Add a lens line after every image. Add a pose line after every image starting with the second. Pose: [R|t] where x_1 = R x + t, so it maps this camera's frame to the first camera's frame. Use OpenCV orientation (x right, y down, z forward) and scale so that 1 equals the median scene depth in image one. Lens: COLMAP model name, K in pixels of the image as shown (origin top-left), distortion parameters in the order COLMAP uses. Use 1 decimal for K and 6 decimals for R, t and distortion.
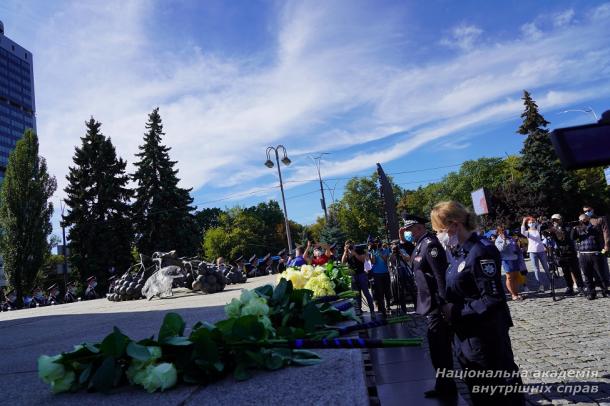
lens RADIAL K [[416.9, 0, 305.0], [0, 416.9, 203.0], [0, 0, 1]] dist [-0.019452, -0.000491]
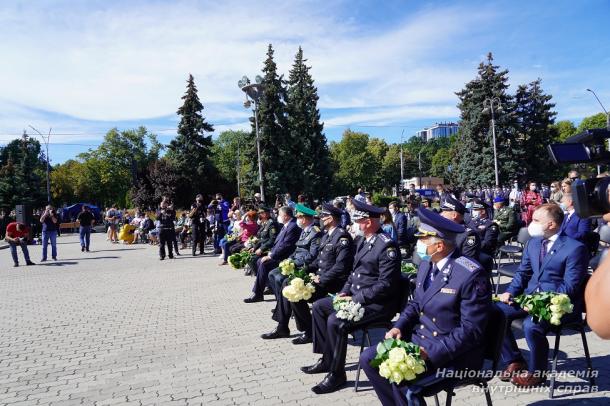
lens RADIAL K [[416.9, 0, 305.0], [0, 416.9, 203.0], [0, 0, 1]] dist [-0.019452, -0.000491]
pose [[0.923883, 0.106348, 0.367601, 0.462068], [-0.145017, 0.986259, 0.079142, -0.076912], [-0.354133, -0.126427, 0.926610, -0.120767]]
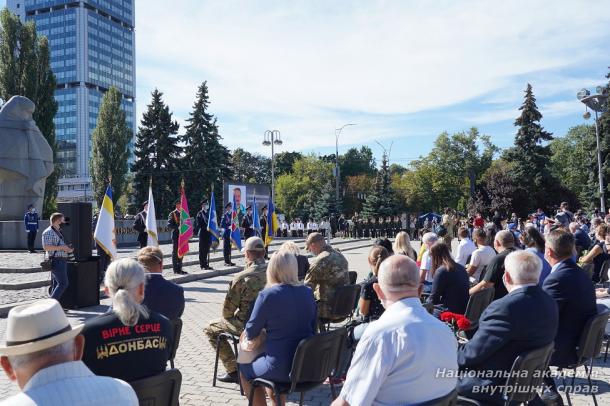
lens RADIAL K [[555.7, 0, 305.0], [0, 555.7, 203.0], [0, 0, 1]] dist [0.010879, 0.008982]
pose [[0.954501, 0.117195, -0.274213, 0.428773], [-0.081530, 0.987062, 0.138060, -0.127222], [0.286845, -0.109422, 0.951707, -0.533957]]
